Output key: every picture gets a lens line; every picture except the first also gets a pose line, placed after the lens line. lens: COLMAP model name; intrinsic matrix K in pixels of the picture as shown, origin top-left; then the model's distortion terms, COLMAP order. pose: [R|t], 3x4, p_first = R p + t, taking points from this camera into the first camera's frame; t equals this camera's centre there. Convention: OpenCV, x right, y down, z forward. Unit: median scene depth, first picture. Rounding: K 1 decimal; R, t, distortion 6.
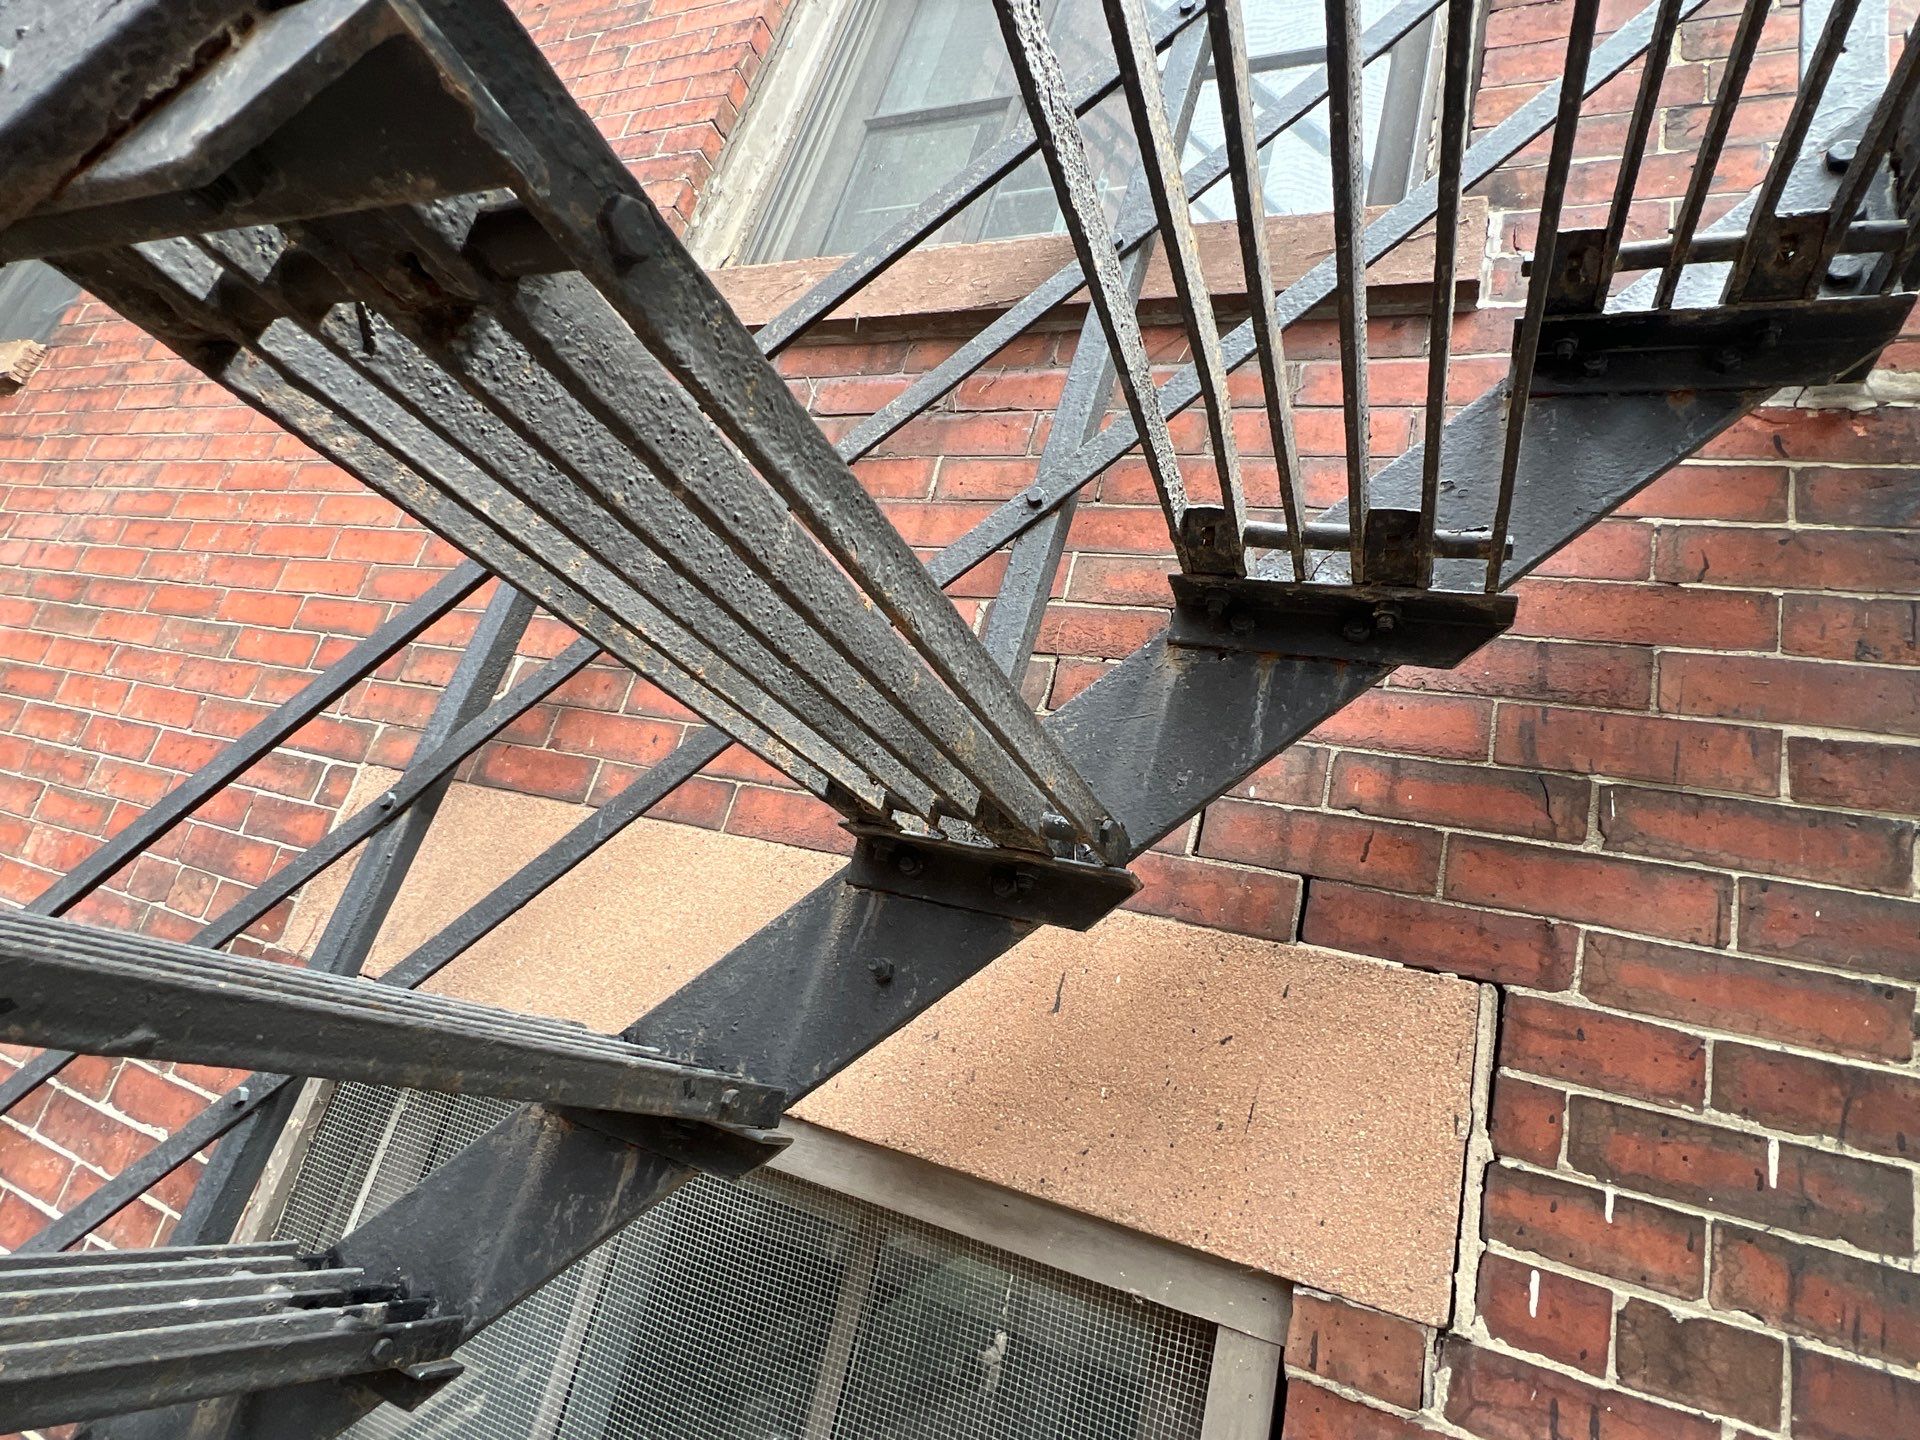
lens RADIAL K [[1010.7, 0, 952.9], [0, 1010.7, 715.2], [0, 0, 1]] dist [0.004047, -0.000330]
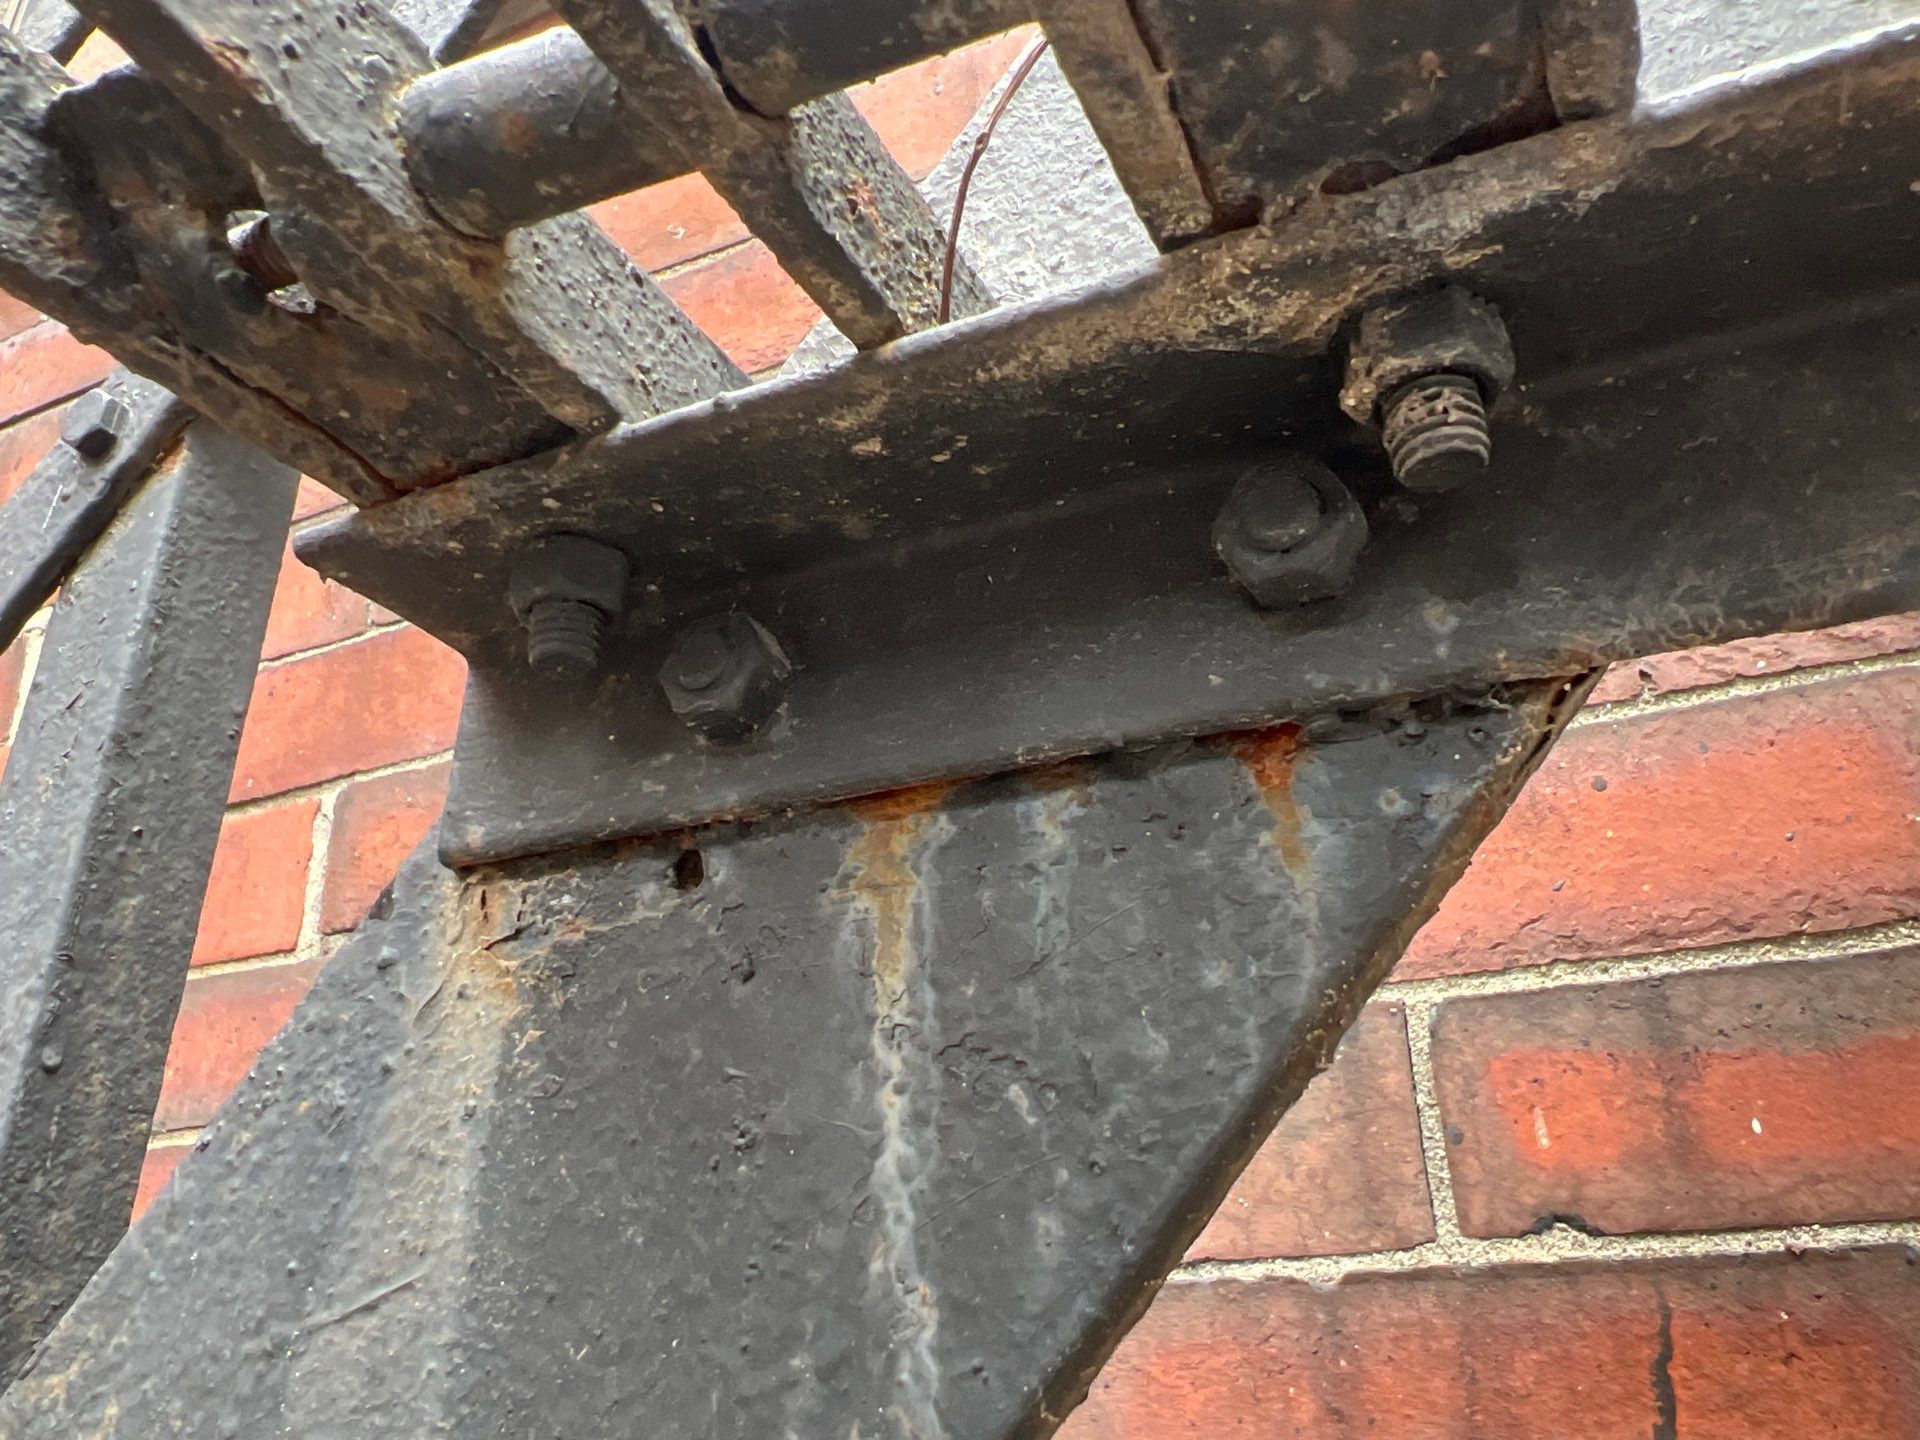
lens RADIAL K [[1478.2, 0, 965.7], [0, 1478.2, 719.4], [0, 0, 1]] dist [0.024720, -0.003308]
pose [[0.955944, -0.285037, 0.070177, 0.301107], [0.290171, 0.953708, -0.079006, -0.047778], [-0.044409, 0.095889, 0.994401, 0.712054]]
